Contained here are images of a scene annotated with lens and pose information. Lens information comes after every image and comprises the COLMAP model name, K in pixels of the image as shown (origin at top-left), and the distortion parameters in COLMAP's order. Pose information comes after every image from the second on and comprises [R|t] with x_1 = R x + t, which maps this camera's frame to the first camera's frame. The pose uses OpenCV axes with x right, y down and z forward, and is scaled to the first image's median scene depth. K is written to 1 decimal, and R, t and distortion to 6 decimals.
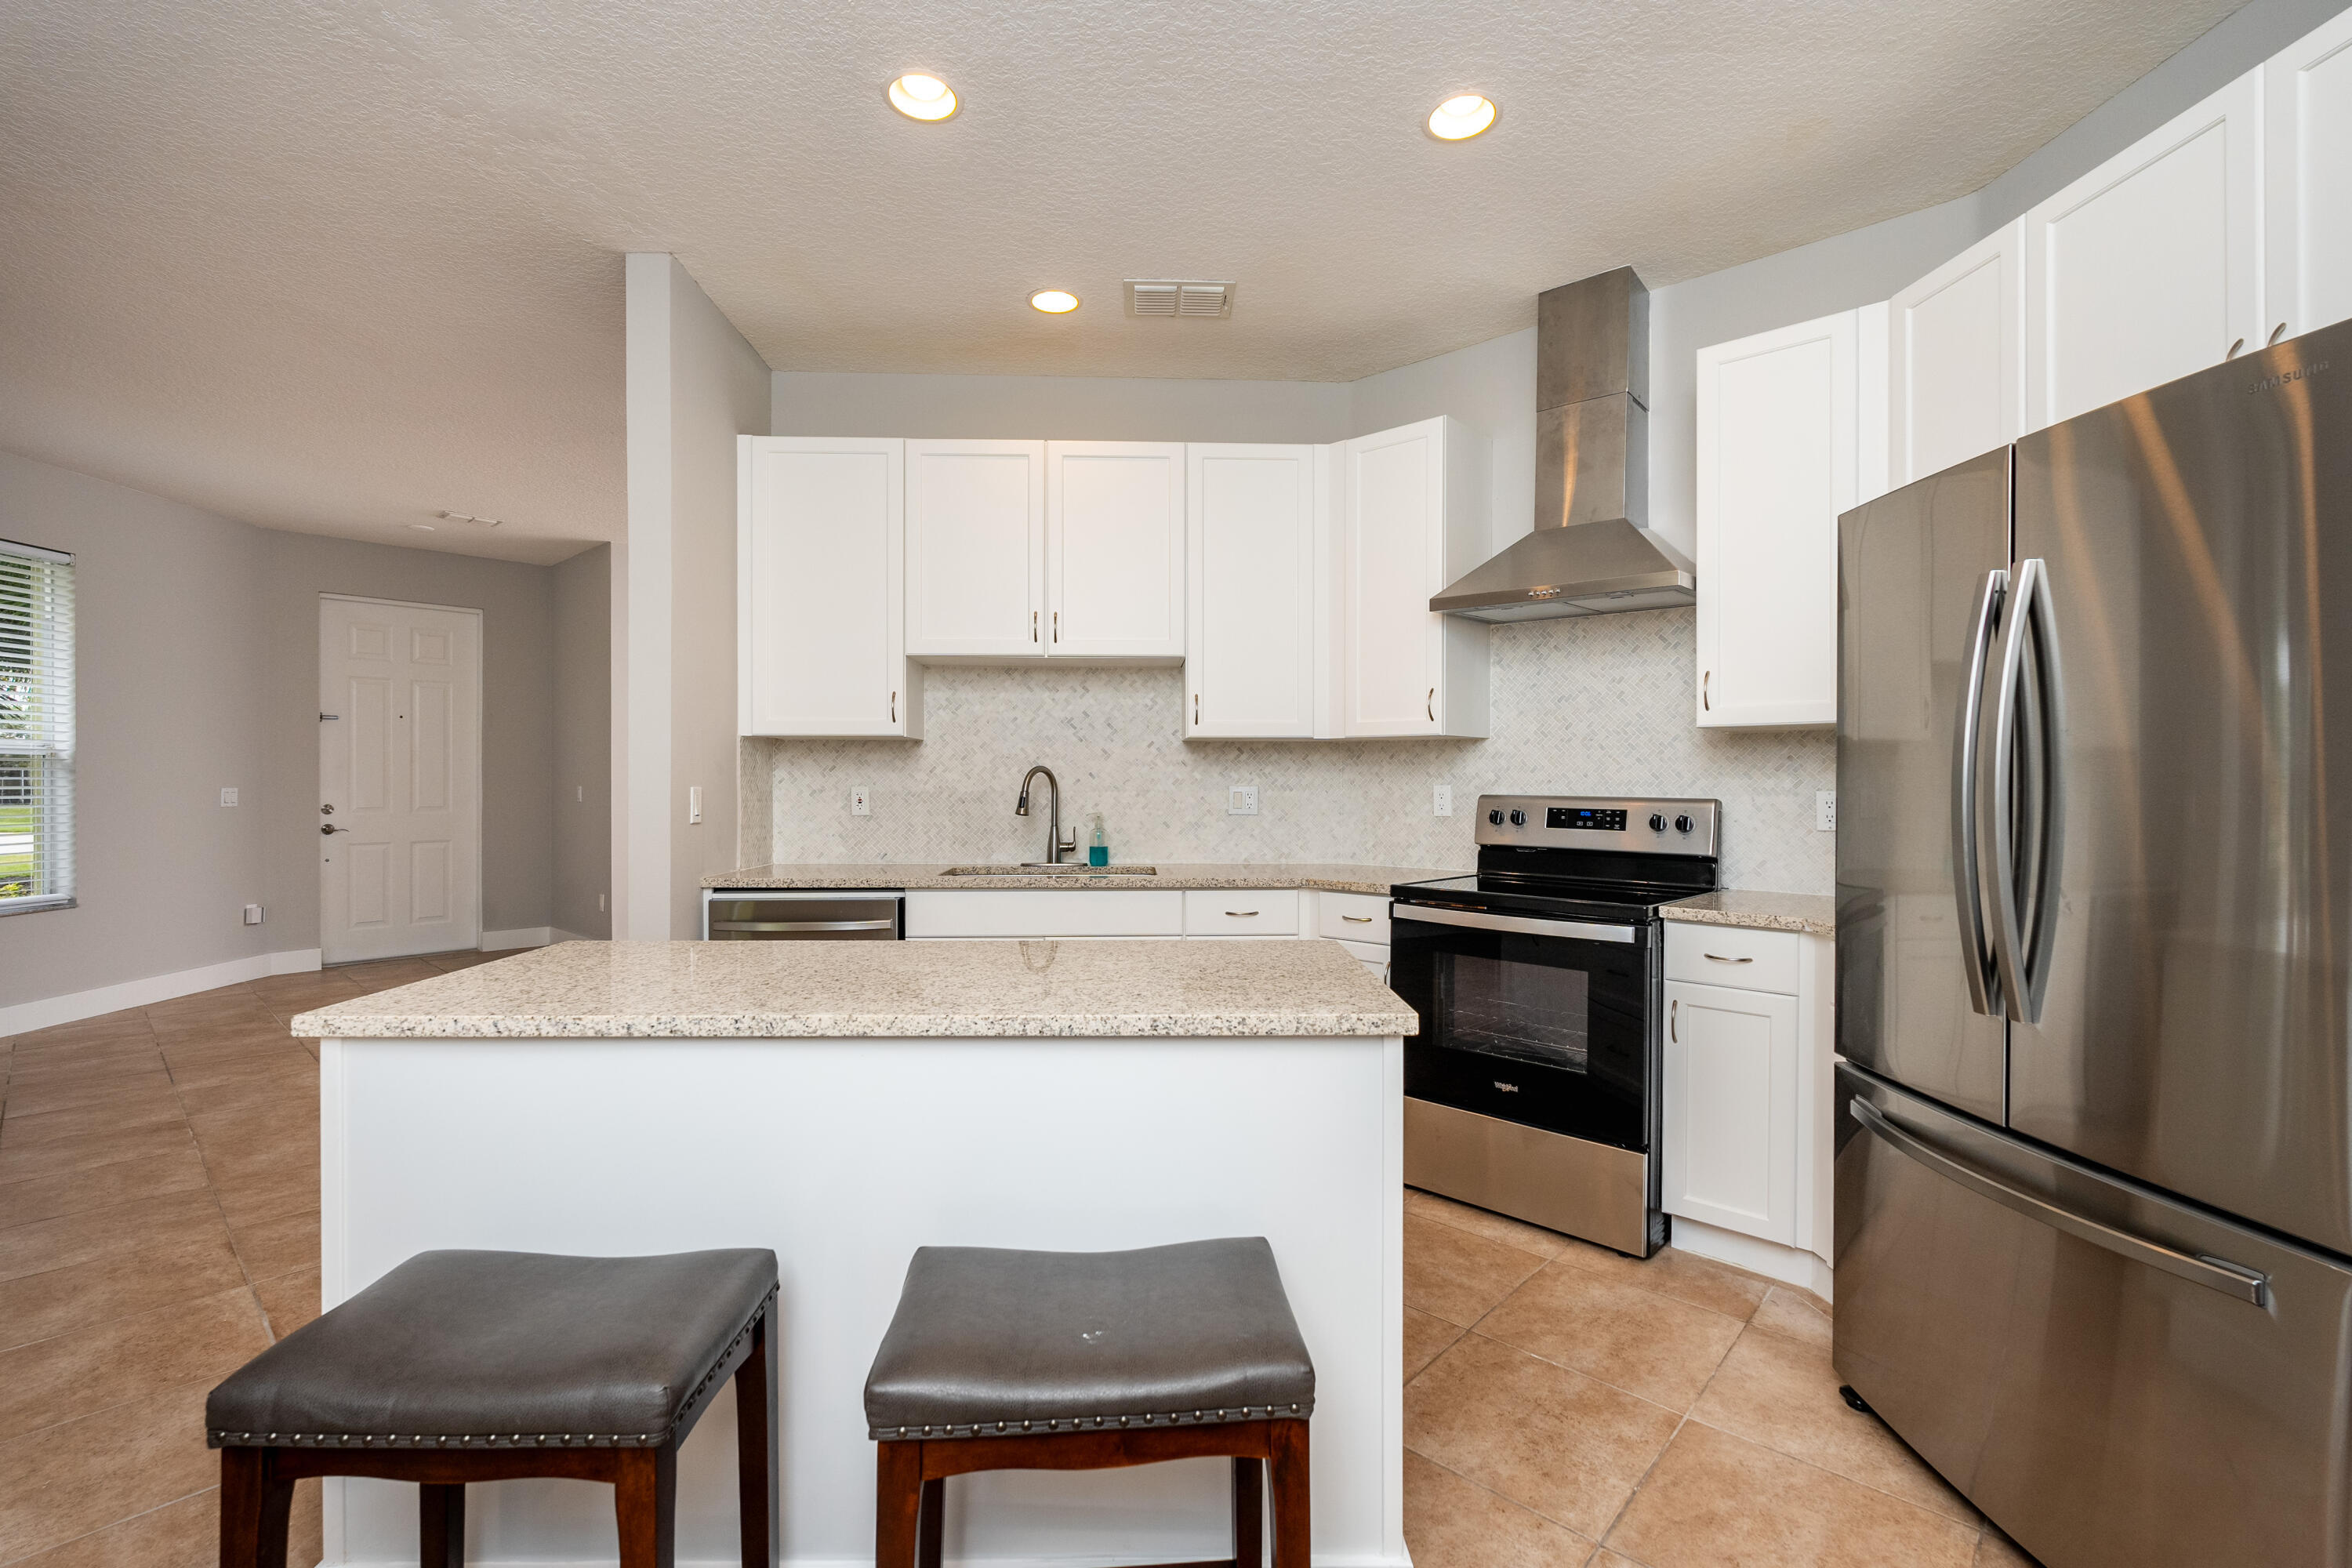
lens RADIAL K [[1039.6, 0, 1183.9], [0, 1039.6, 778.4], [0, 0, 1]] dist [-0.007166, 0.001466]
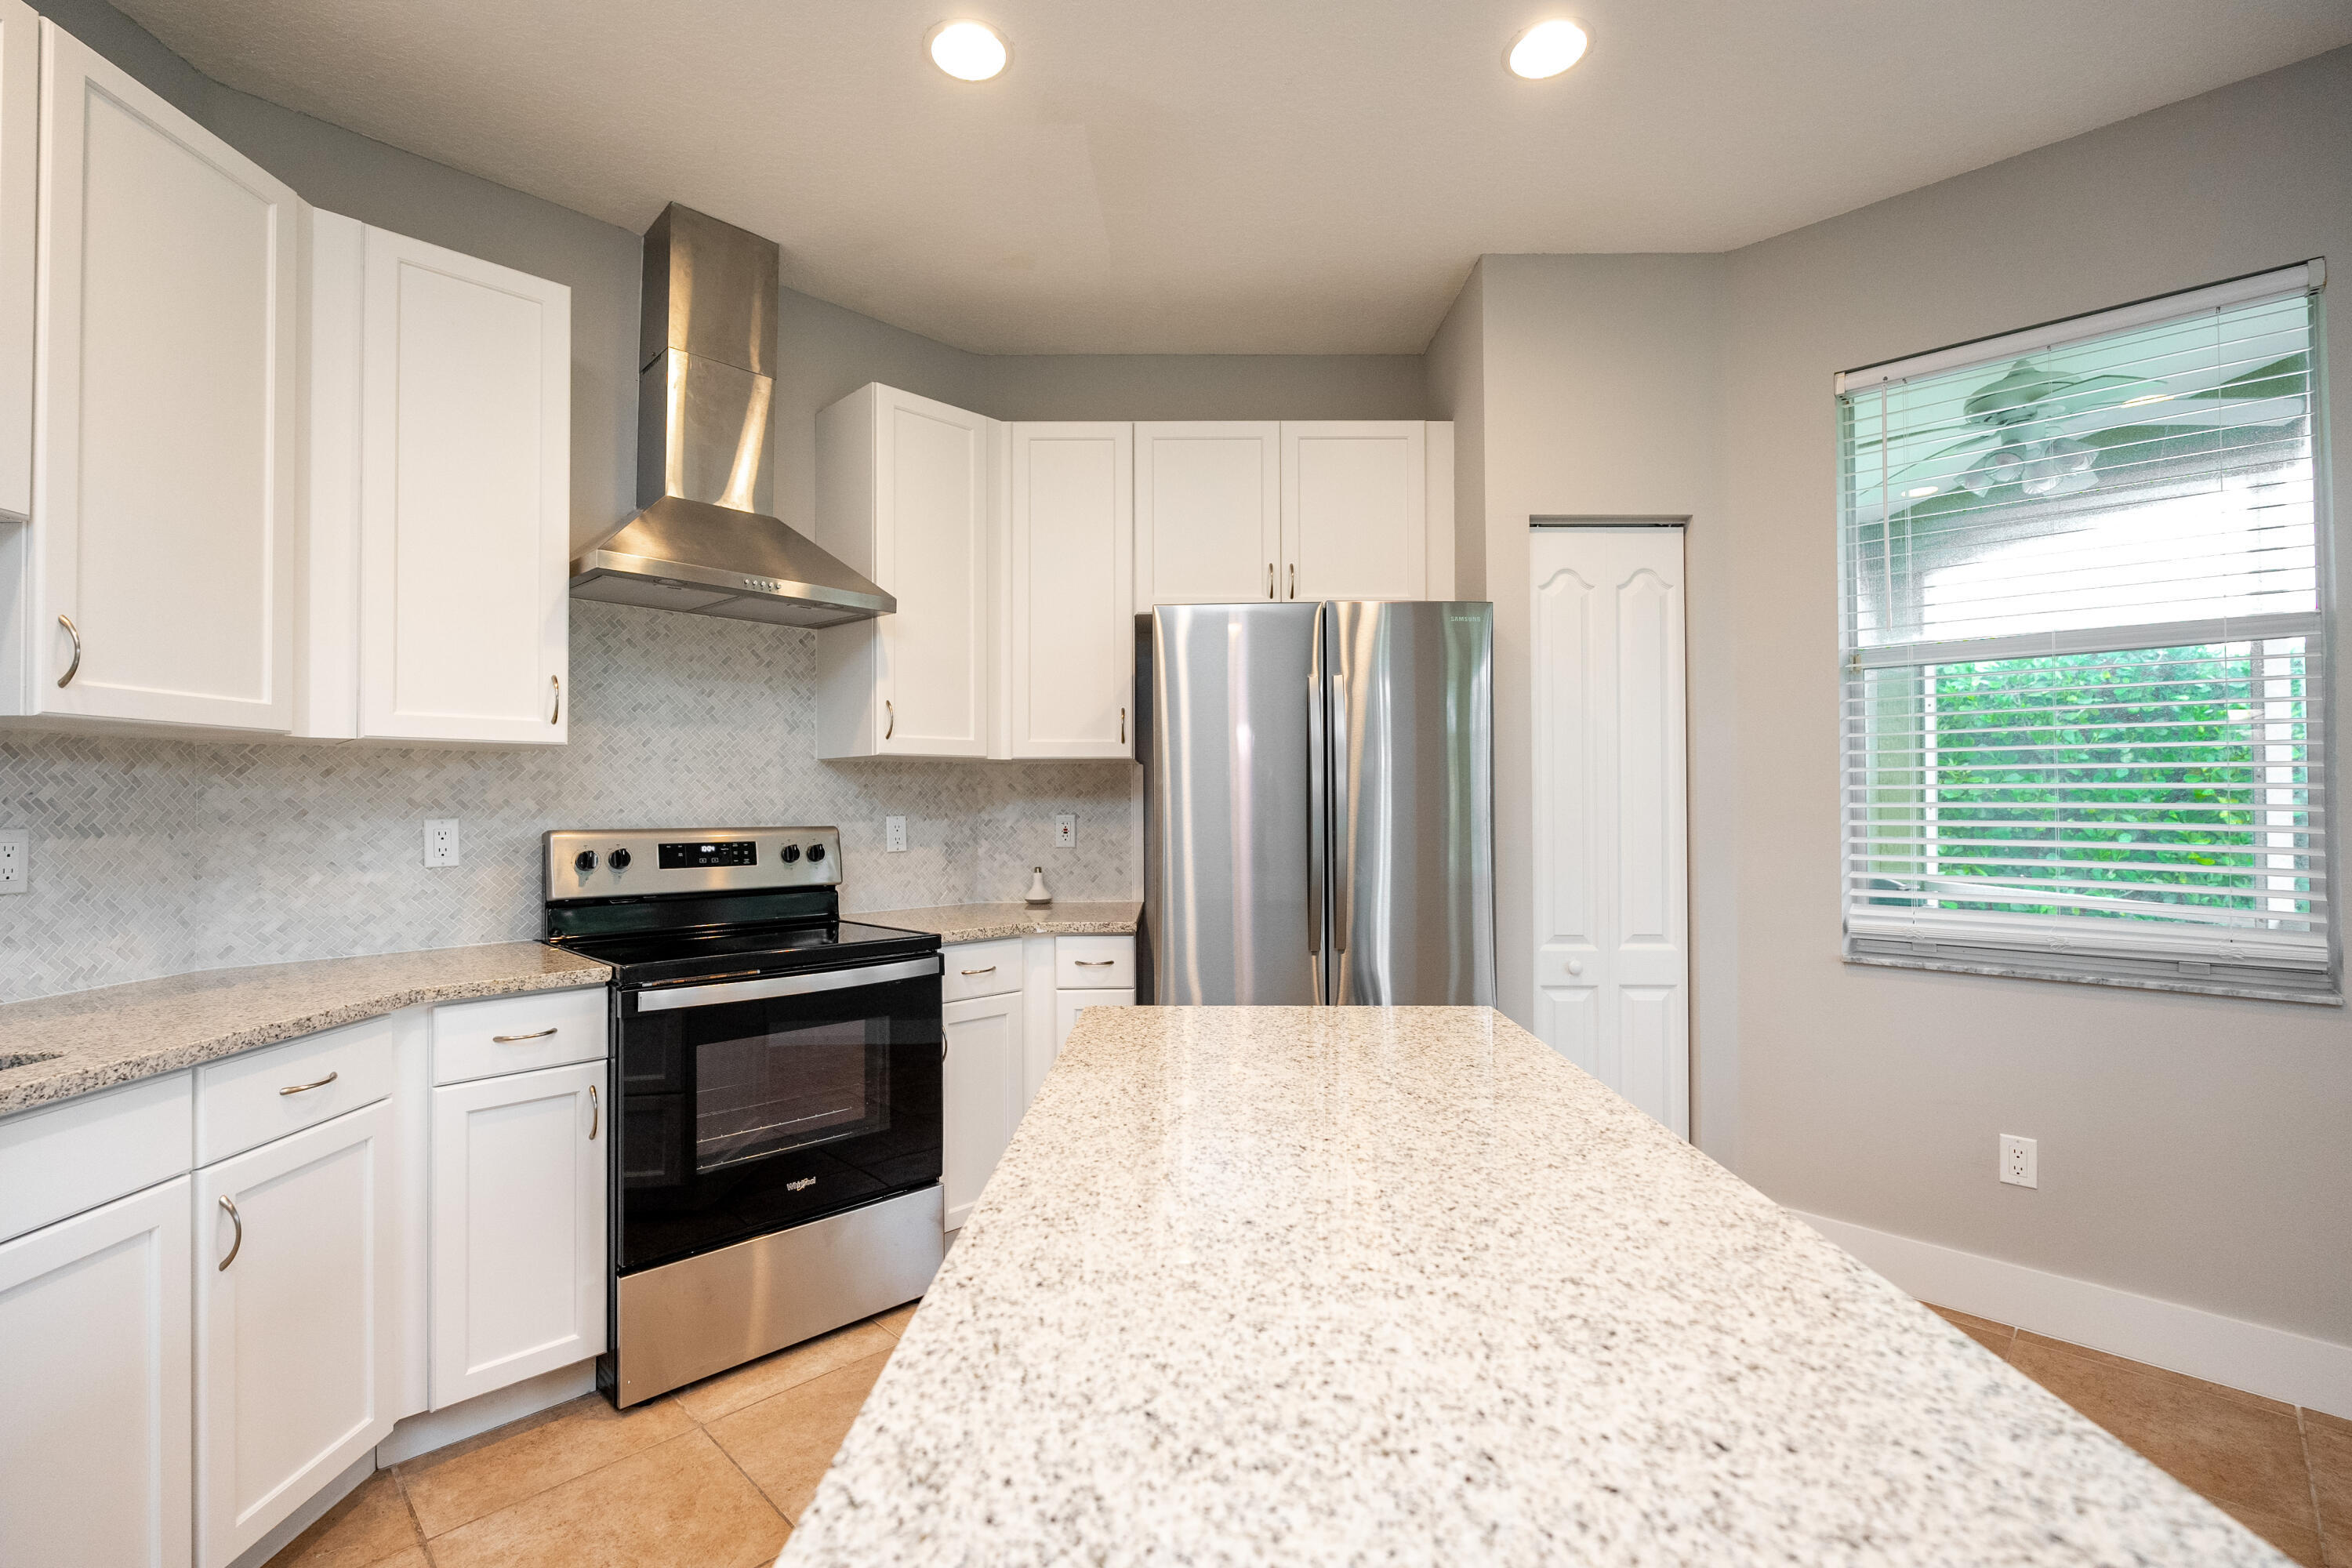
lens RADIAL K [[1039.6, 0, 1169.3], [0, 1039.6, 787.9], [0, 0, 1]] dist [-0.007166, 0.001466]
pose [[0.046008, 0.010673, 0.998884, -0.416915], [0.006000, 0.999922, -0.010961, -0.003522], [-0.998923, 0.006498, 0.045940, 0.563890]]
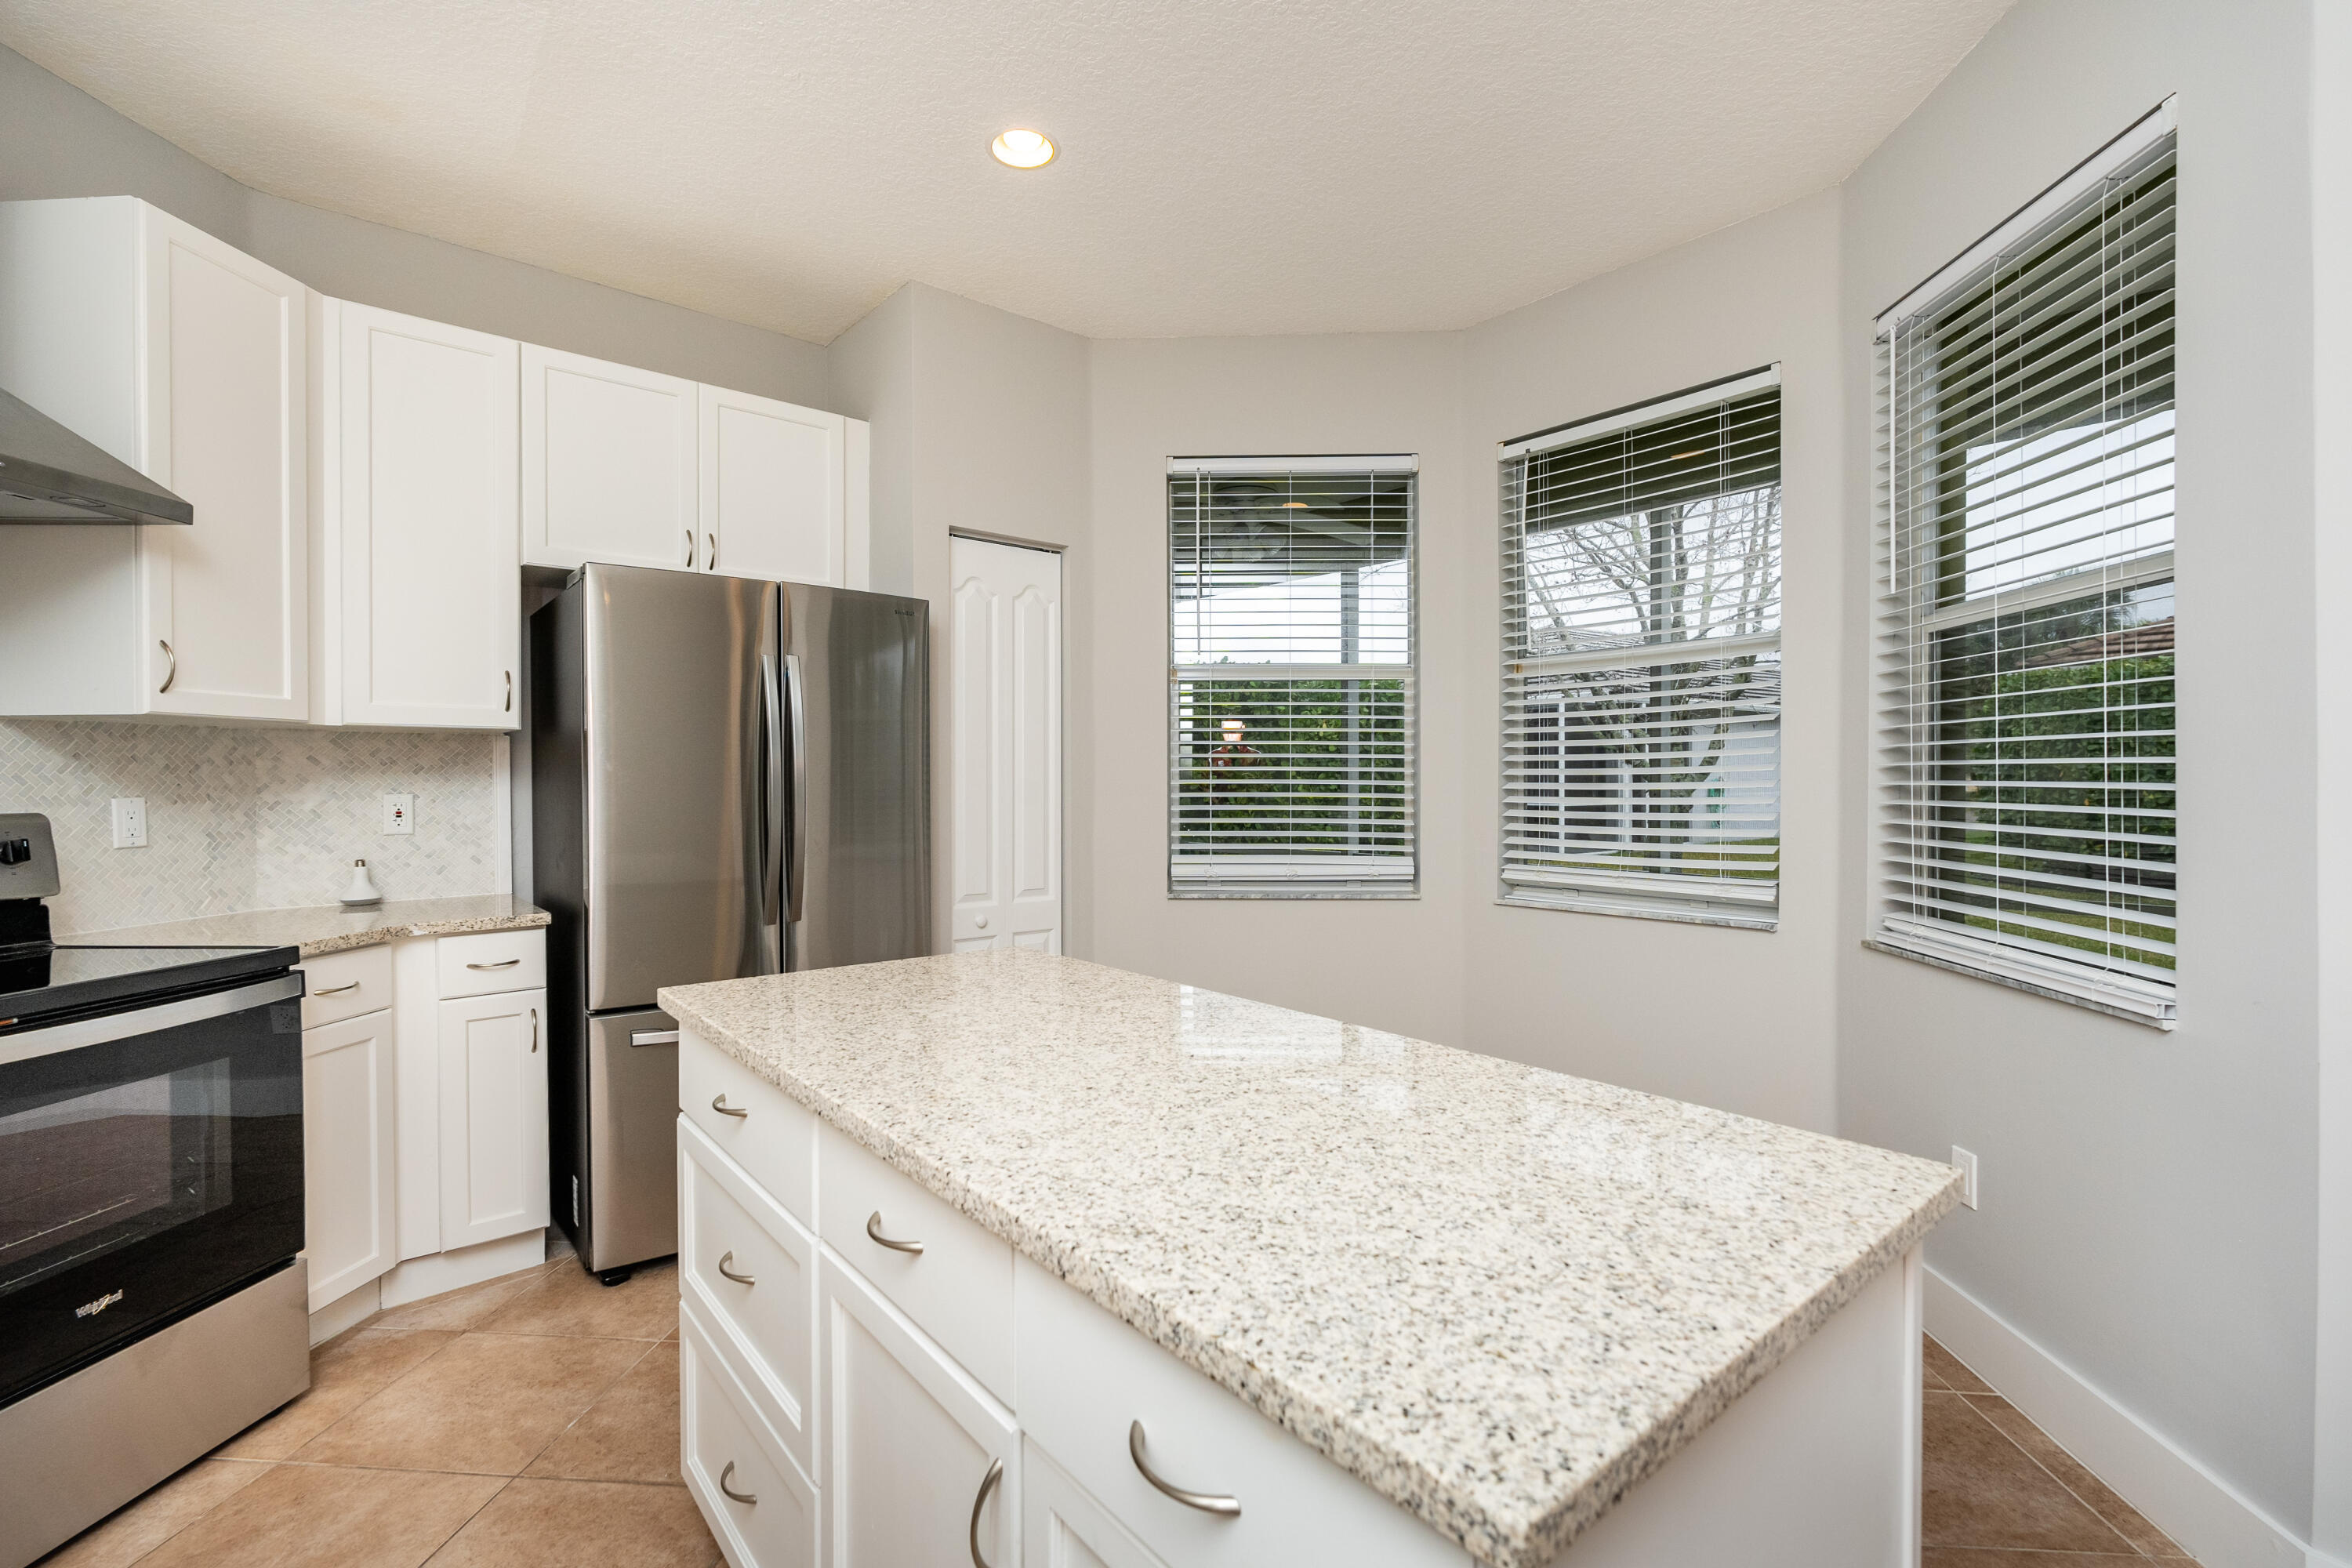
lens RADIAL K [[1039.6, 0, 1175.0], [0, 1039.6, 788.7], [0, 0, 1]] dist [-0.007166, 0.001466]
pose [[-0.613886, -0.008680, 0.789347, -0.446181], [0.002995, 0.999907, 0.013325, -0.003022], [-0.789389, 0.010544, -0.613803, 0.734090]]
